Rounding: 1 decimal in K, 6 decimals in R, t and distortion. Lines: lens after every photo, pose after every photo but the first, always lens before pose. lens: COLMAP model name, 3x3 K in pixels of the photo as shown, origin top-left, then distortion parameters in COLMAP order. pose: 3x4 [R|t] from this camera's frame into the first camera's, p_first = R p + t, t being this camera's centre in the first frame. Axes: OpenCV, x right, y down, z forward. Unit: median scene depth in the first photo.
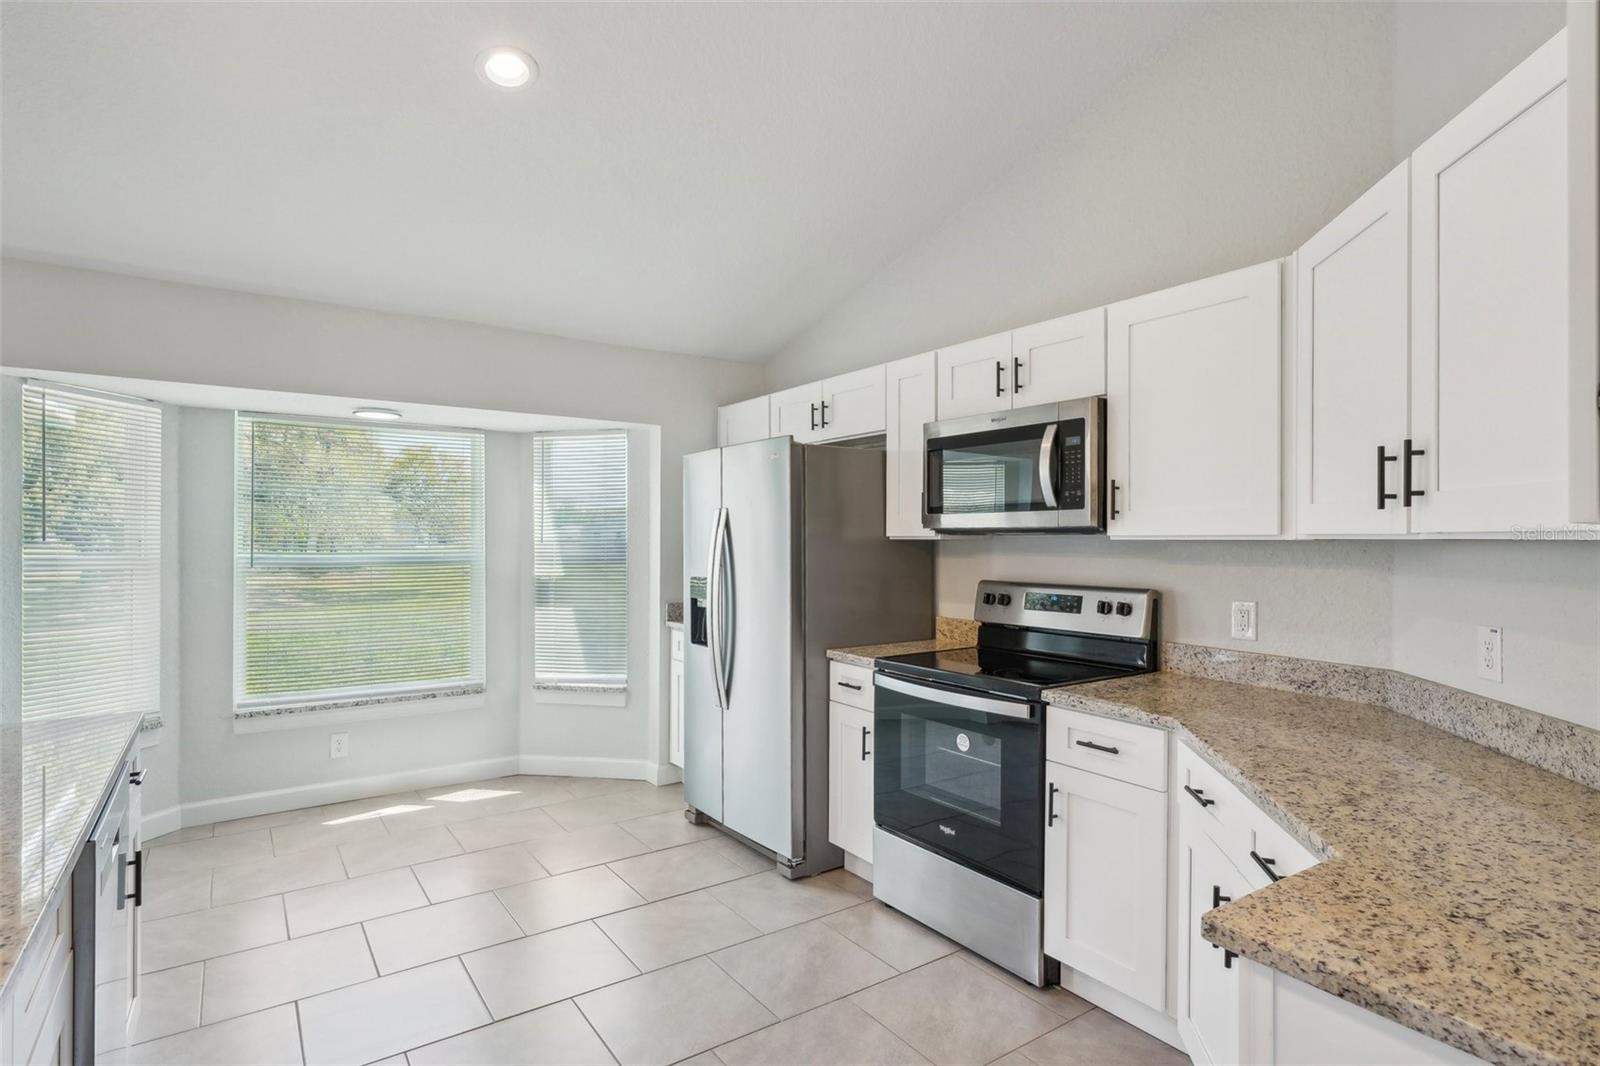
lens RADIAL K [[819.8, 0, 792.8], [0, 819.8, 538.7], [0, 0, 1]] dist [0.003184, -0.000715]
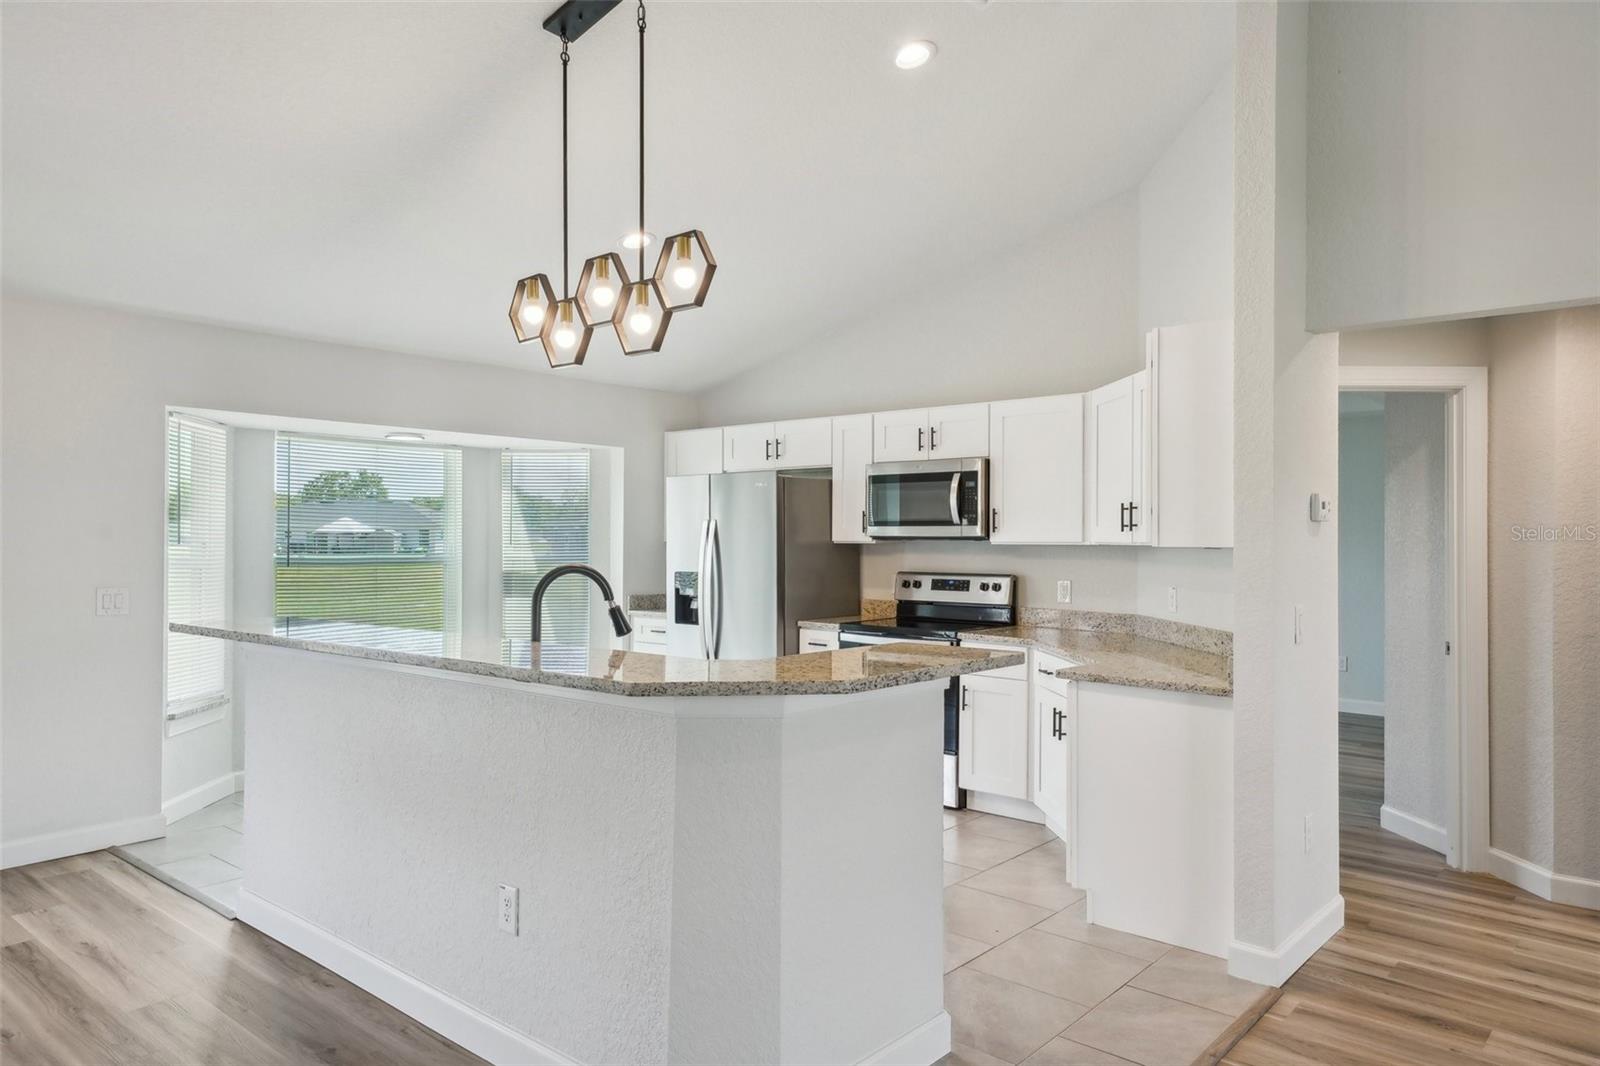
lens RADIAL K [[1048.1, 0, 792.0], [0, 1048.1, 533.4], [0, 0, 1]] dist [0.029126, 0.000452]
pose [[0.967606, 0.002909, 0.252447, -0.429795], [-0.002046, 0.999991, -0.003681, -0.009668], [-0.252455, 0.003045, 0.967604, -0.758770]]
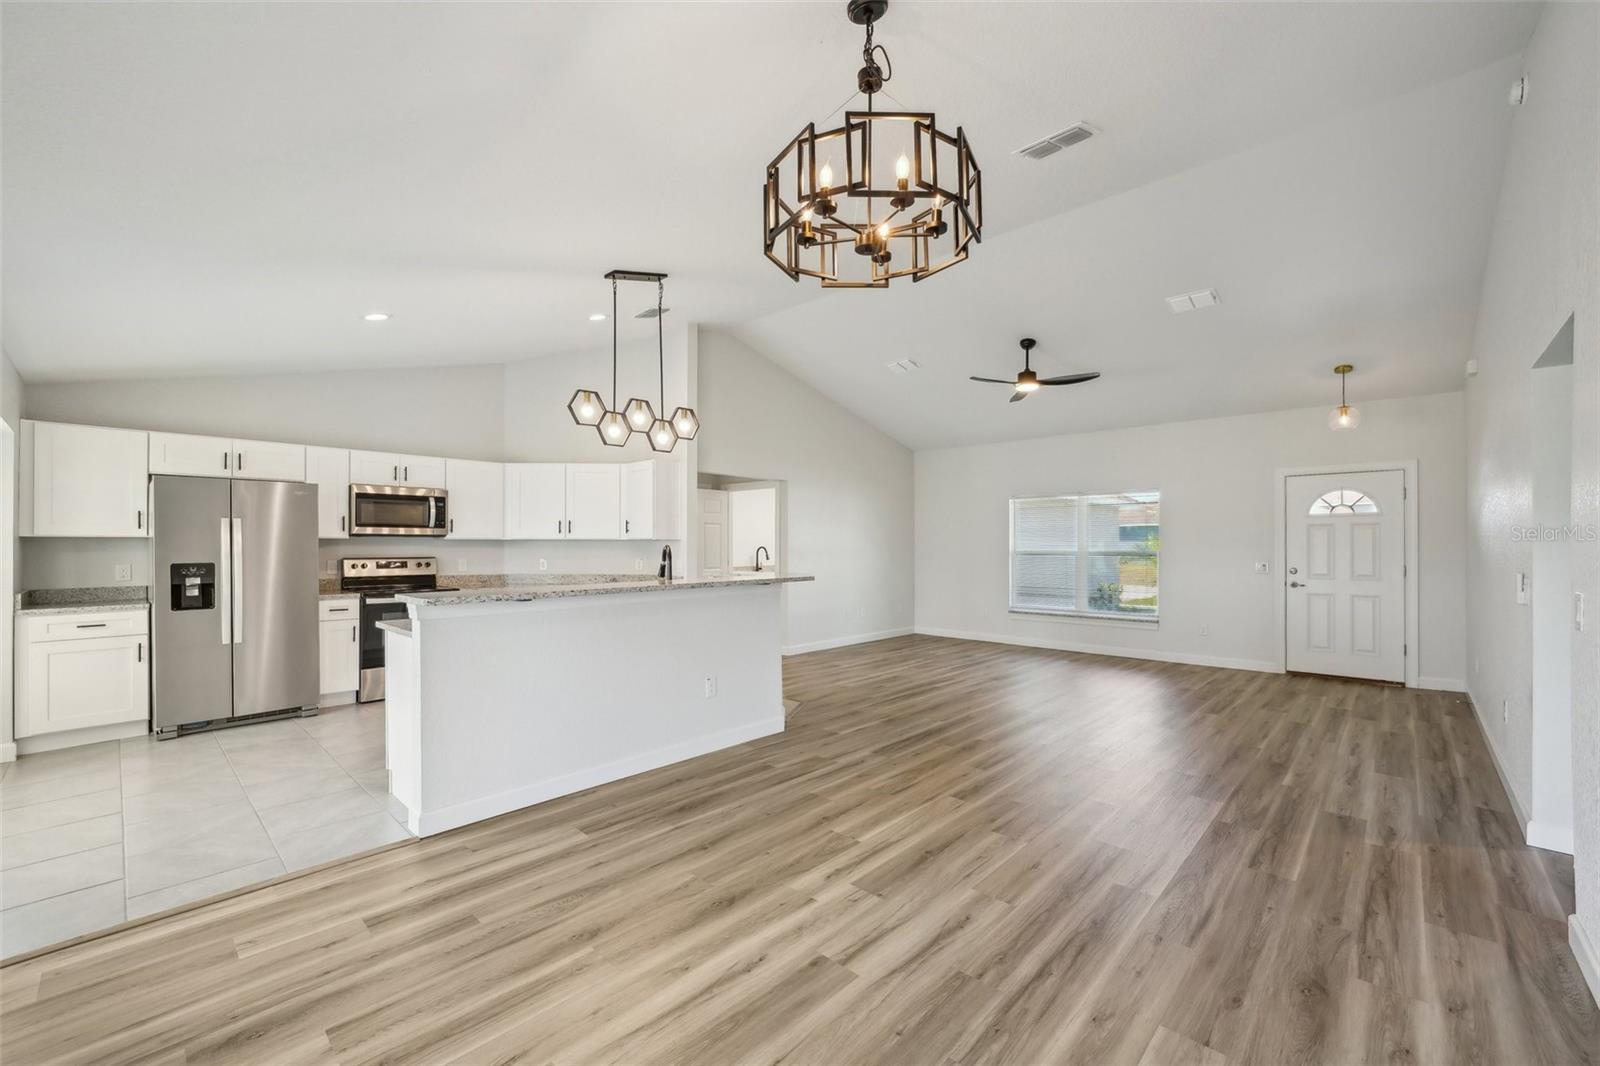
lens RADIAL K [[651.1, 0, 794.2], [0, 651.1, 542.7], [0, 0, 1]] dist [-0.015756, 0.005980]
pose [[-0.212400, 0.001611, 0.977182, -1.692515], [-0.001435, 0.999997, -0.001961, 0.012801], [-0.977182, -0.001819, -0.212397, 0.225893]]
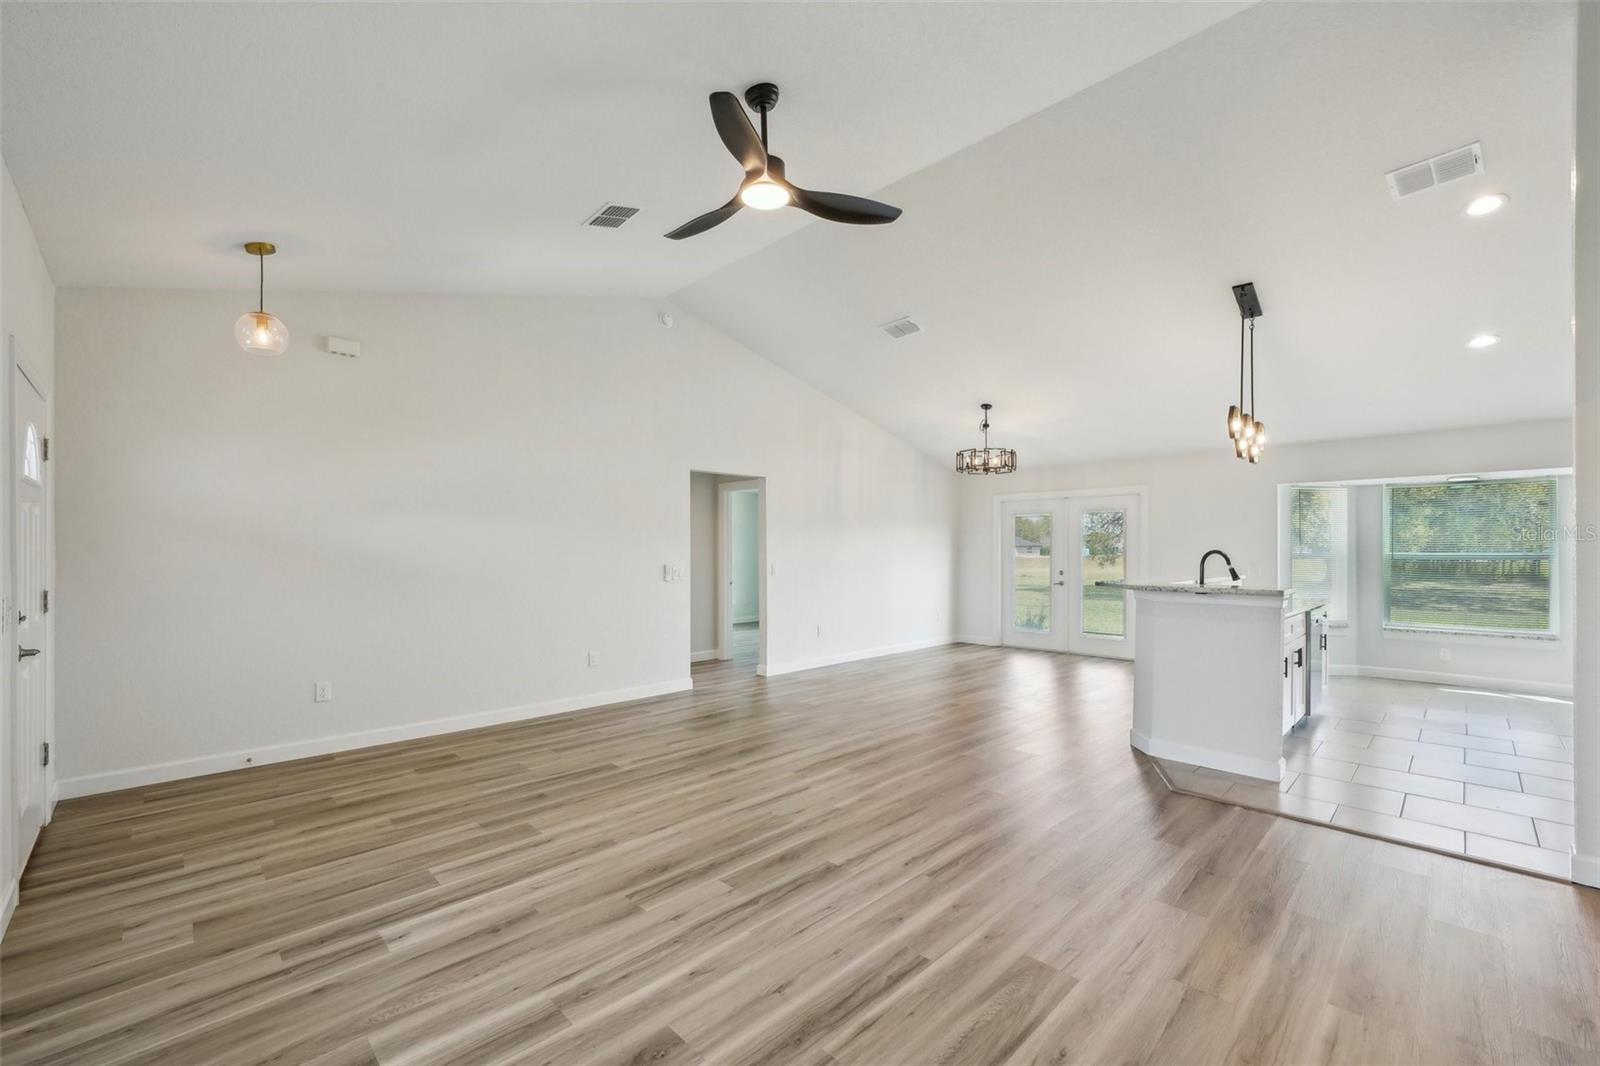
lens RADIAL K [[657.0, 0, 795.7], [0, 657.0, 552.0], [0, 0, 1]] dist [-0.007803, 0.000695]
pose [[0.173060, -0.001774, -0.984910, 0.869116], [0.002014, 0.999997, -0.001447, 0.019954], [0.984909, -0.001733, 0.173063, -0.951579]]
